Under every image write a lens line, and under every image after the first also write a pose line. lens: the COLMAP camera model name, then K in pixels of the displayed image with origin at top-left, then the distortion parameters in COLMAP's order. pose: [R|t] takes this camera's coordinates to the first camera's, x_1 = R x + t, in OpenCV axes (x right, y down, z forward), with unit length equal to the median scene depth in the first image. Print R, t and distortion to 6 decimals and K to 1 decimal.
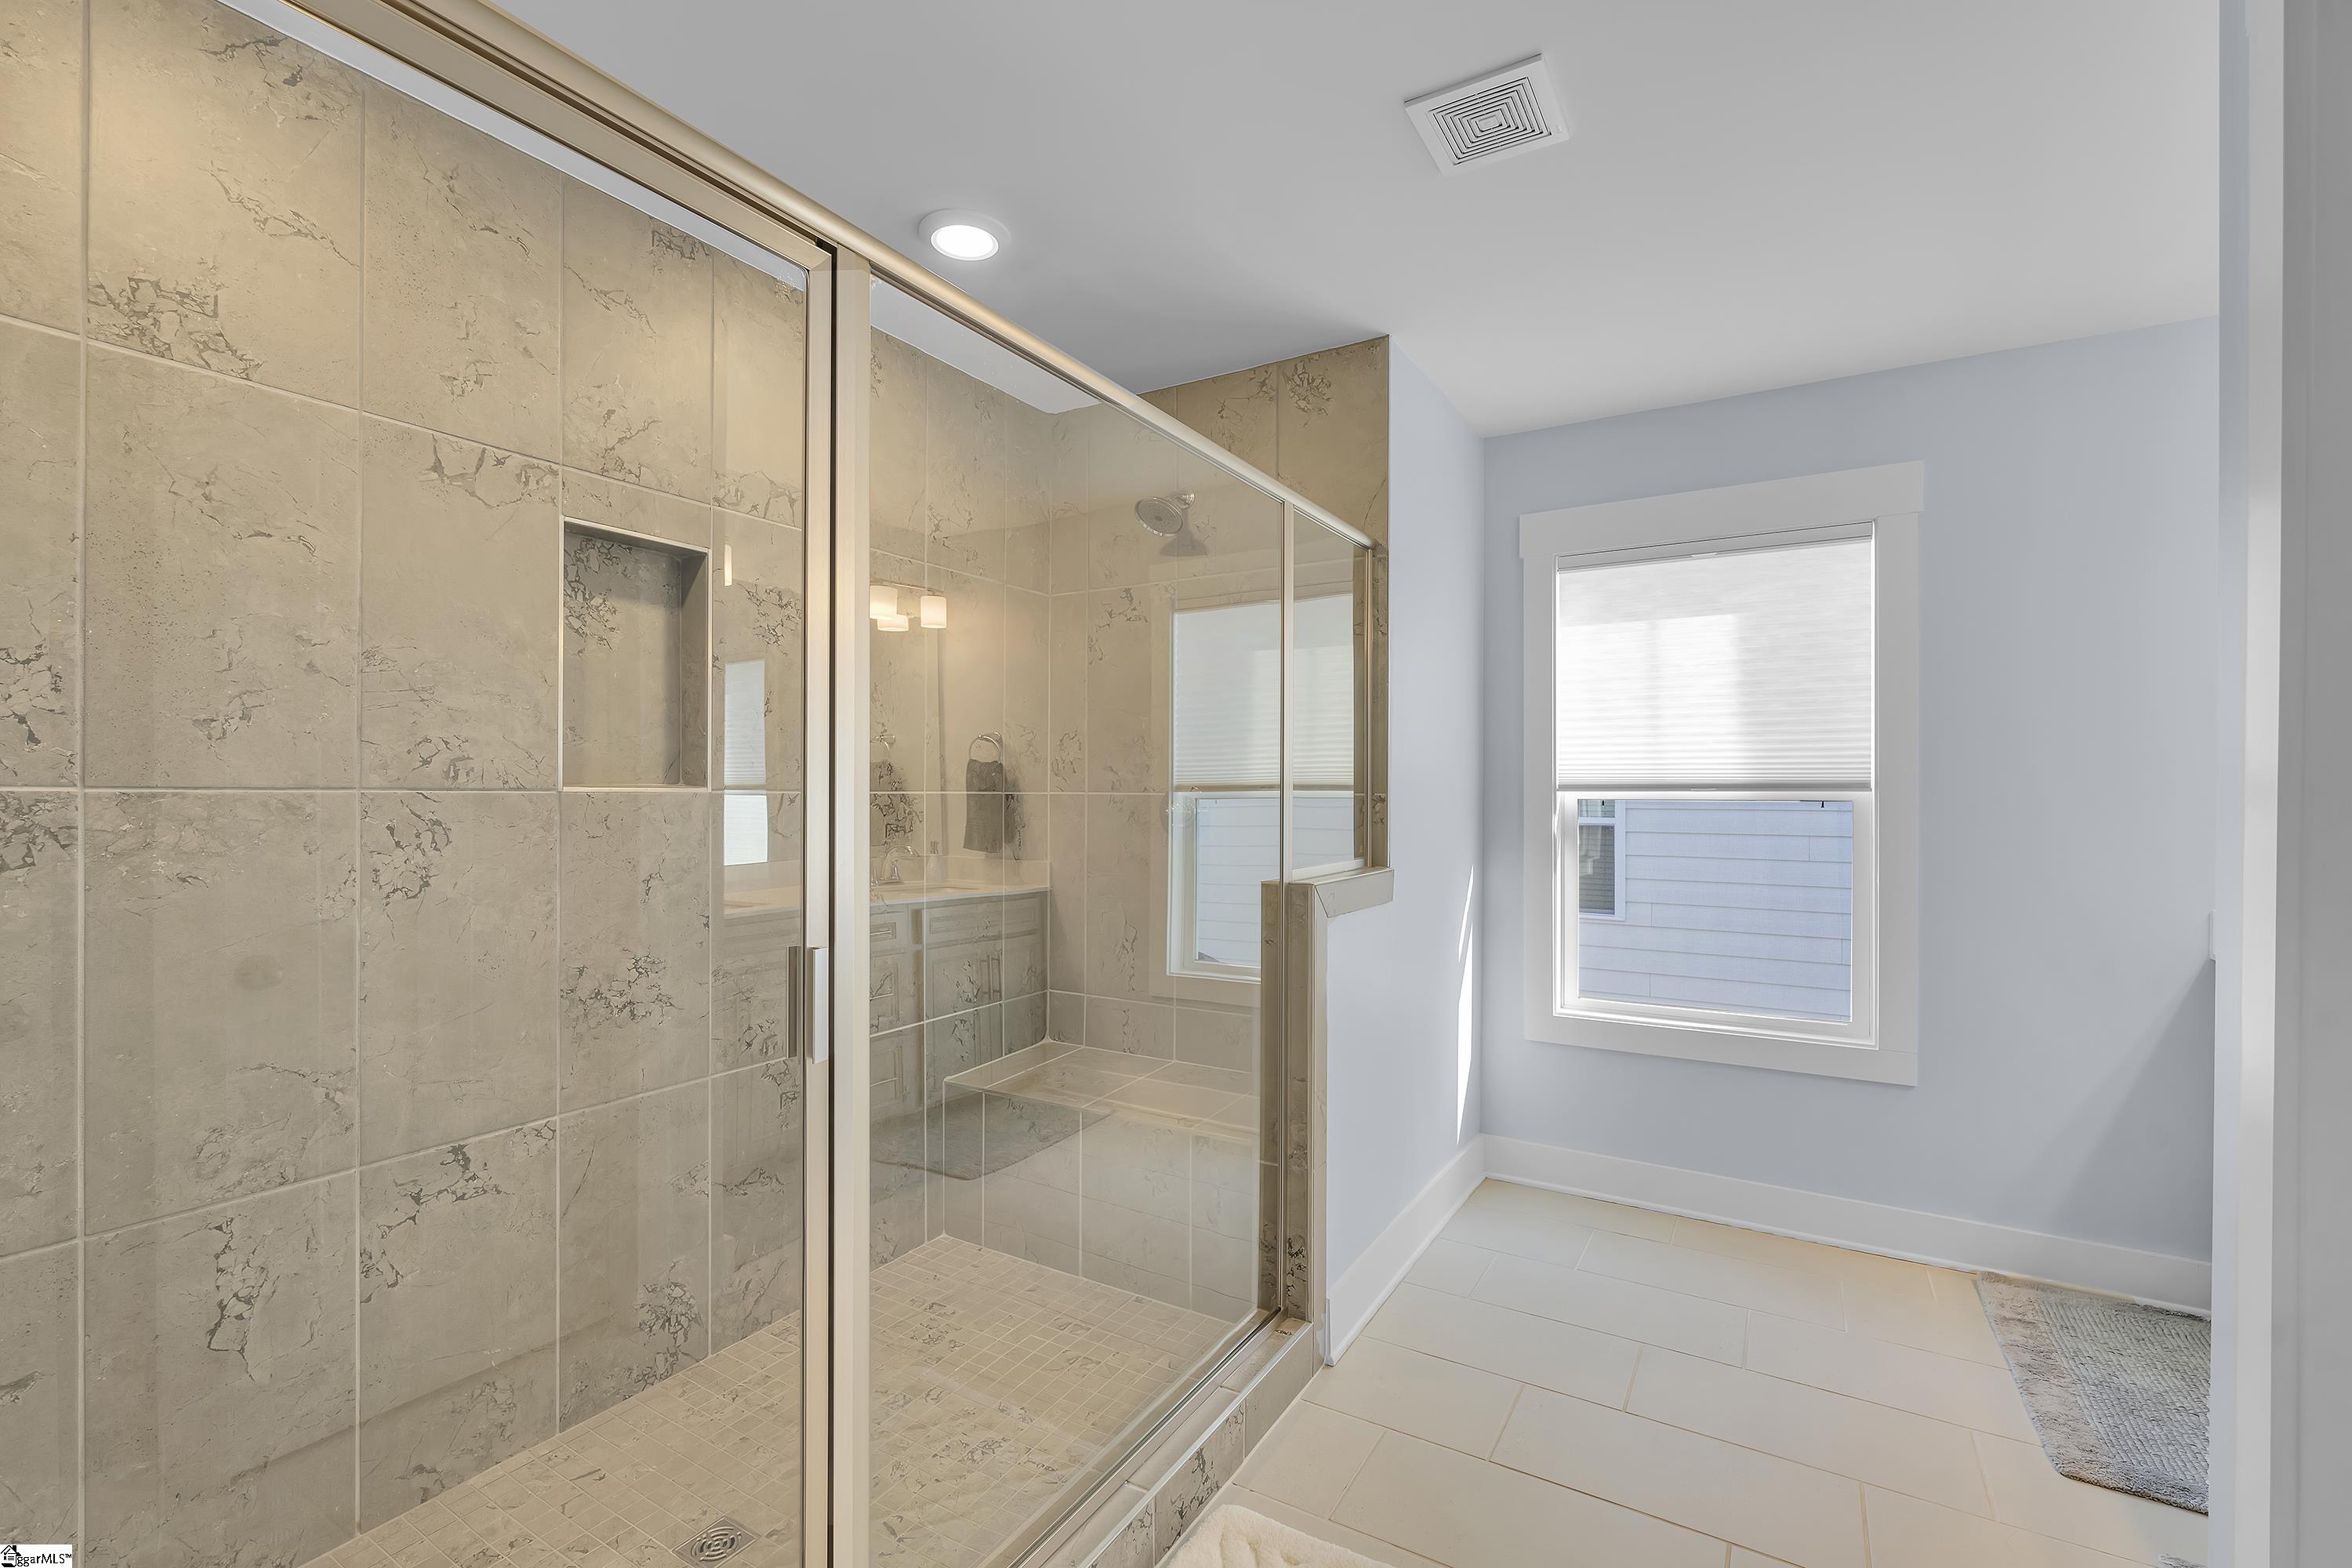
lens RADIAL K [[1046.1, 0, 1177.5], [0, 1046.1, 783.3], [0, 0, 1]] dist [-0.002047, -0.000457]
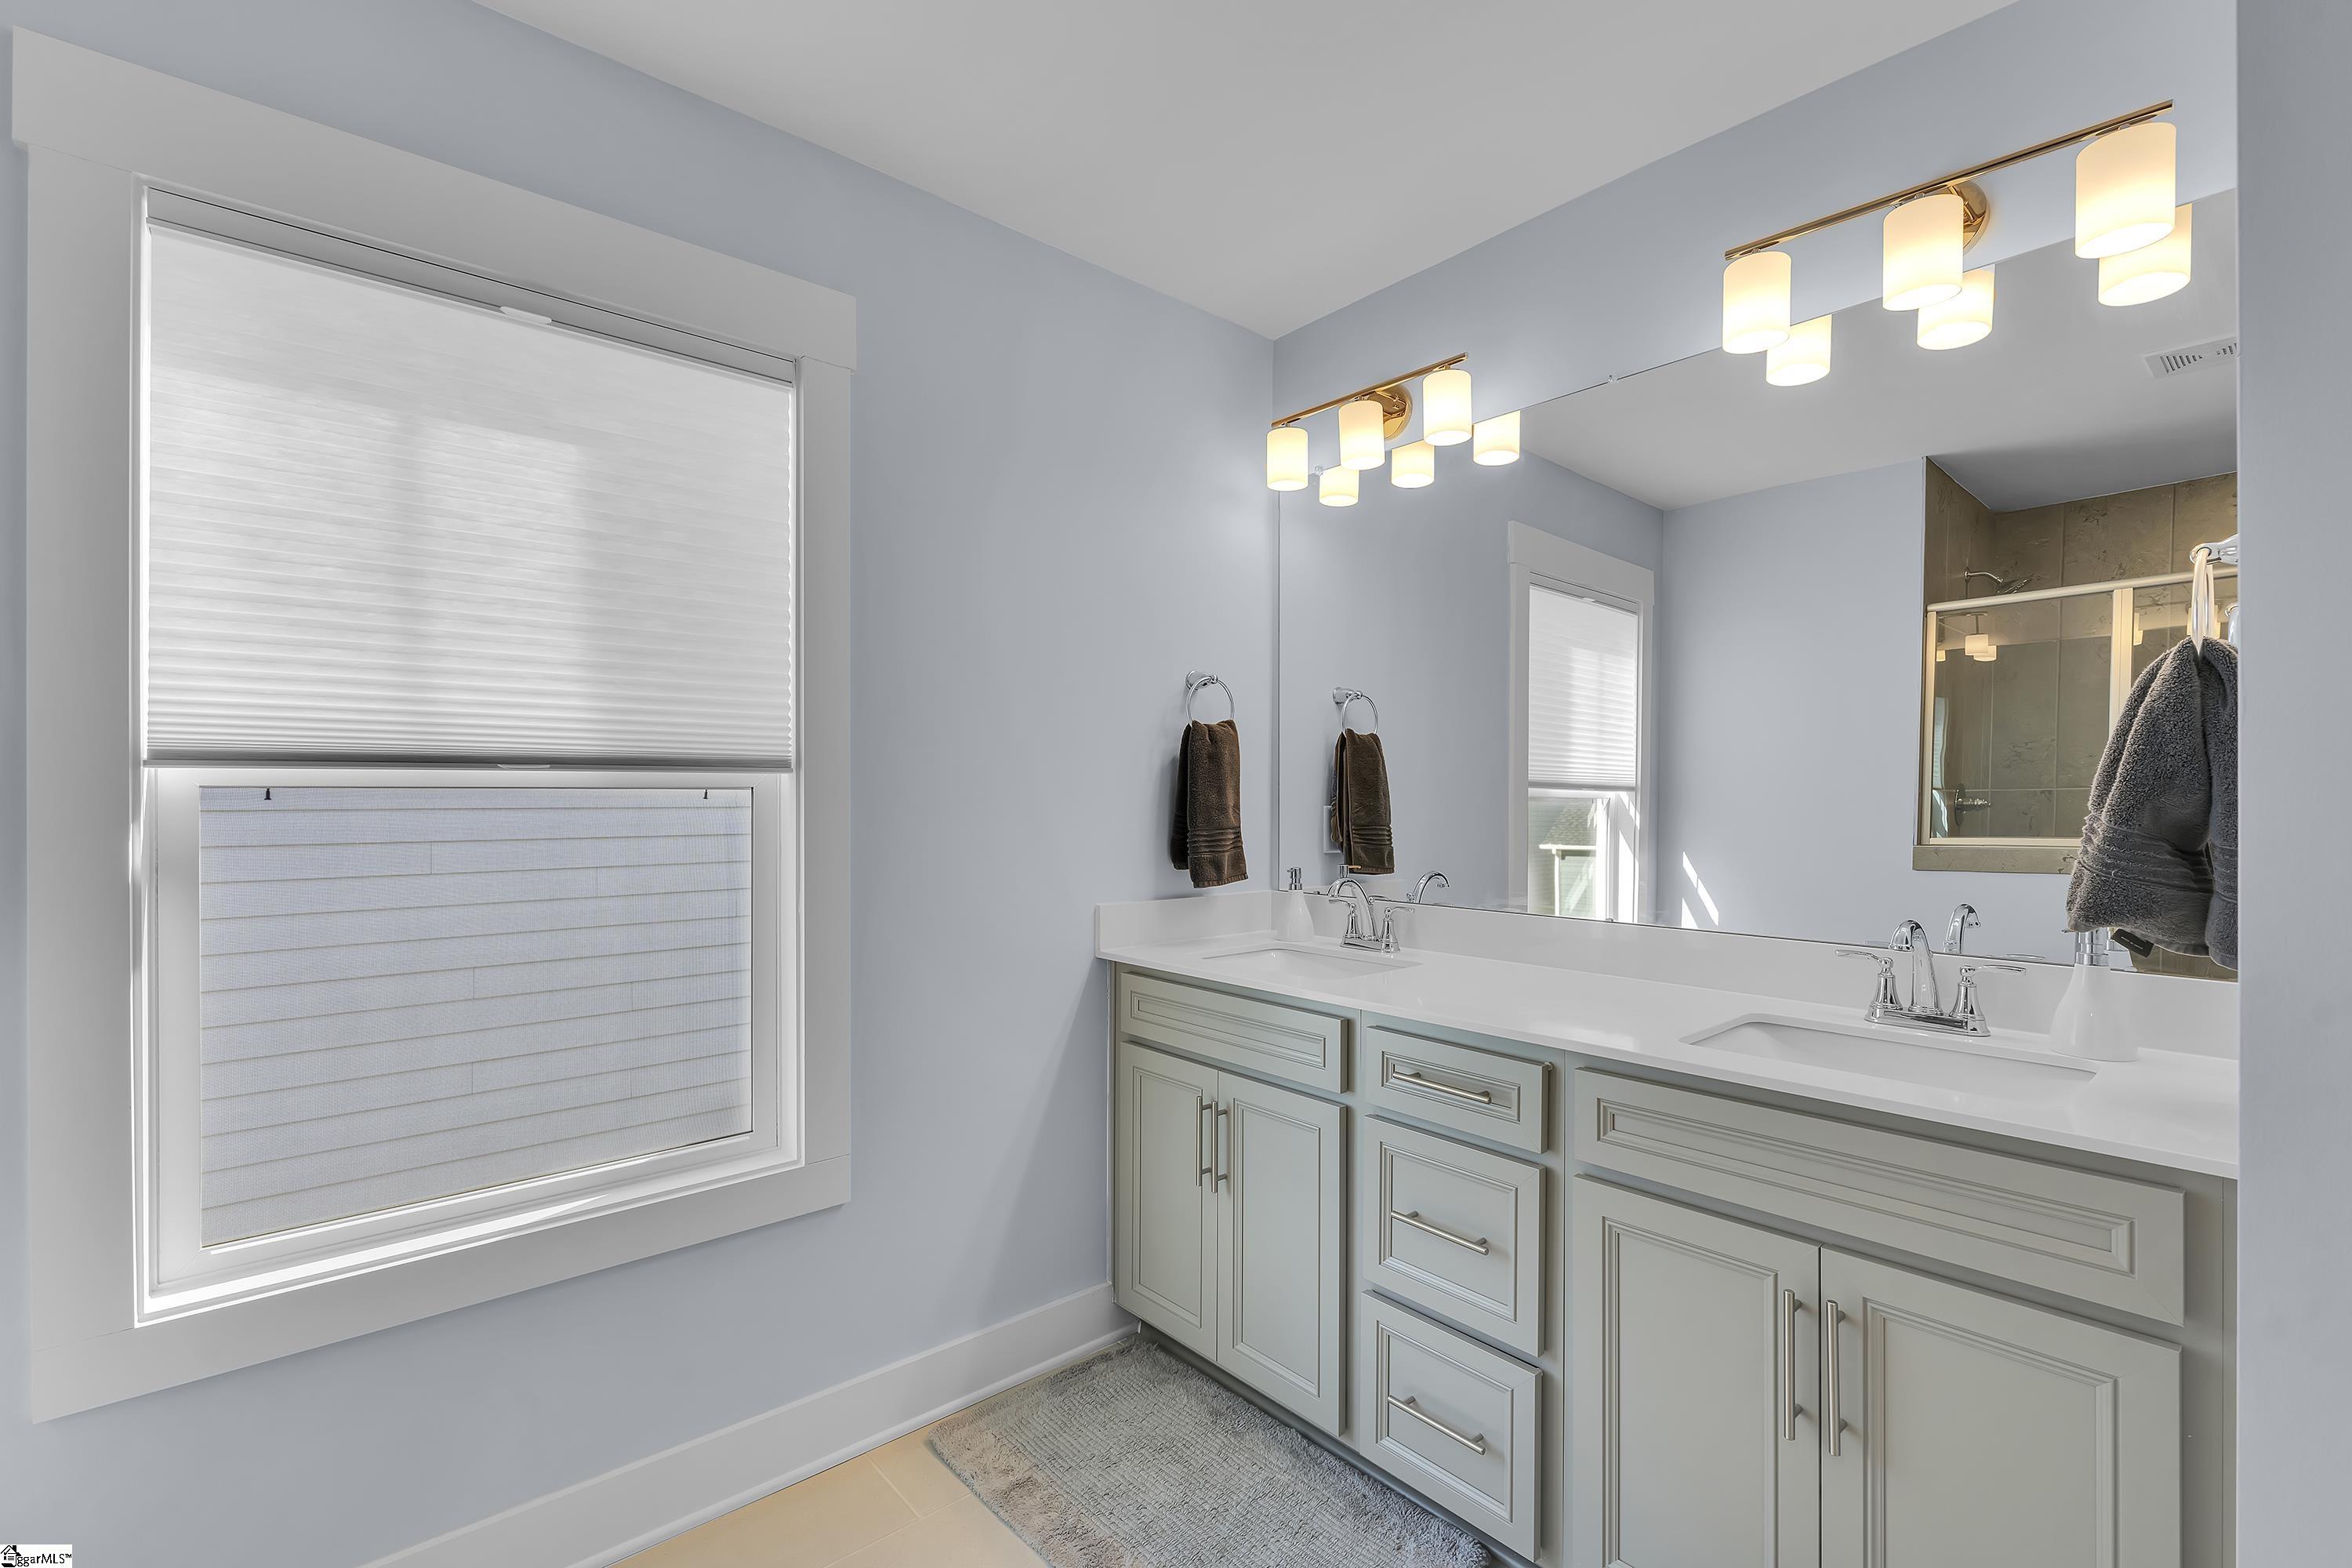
lens RADIAL K [[1046.1, 0, 1177.5], [0, 1046.1, 783.3], [0, 0, 1]] dist [-0.002047, -0.000457]
pose [[0.301241, -0.000058, 0.953548, 0.106318], [-0.010169, 0.999943, 0.003273, 0.009825], [-0.953494, -0.010682, 0.301223, 0.537277]]
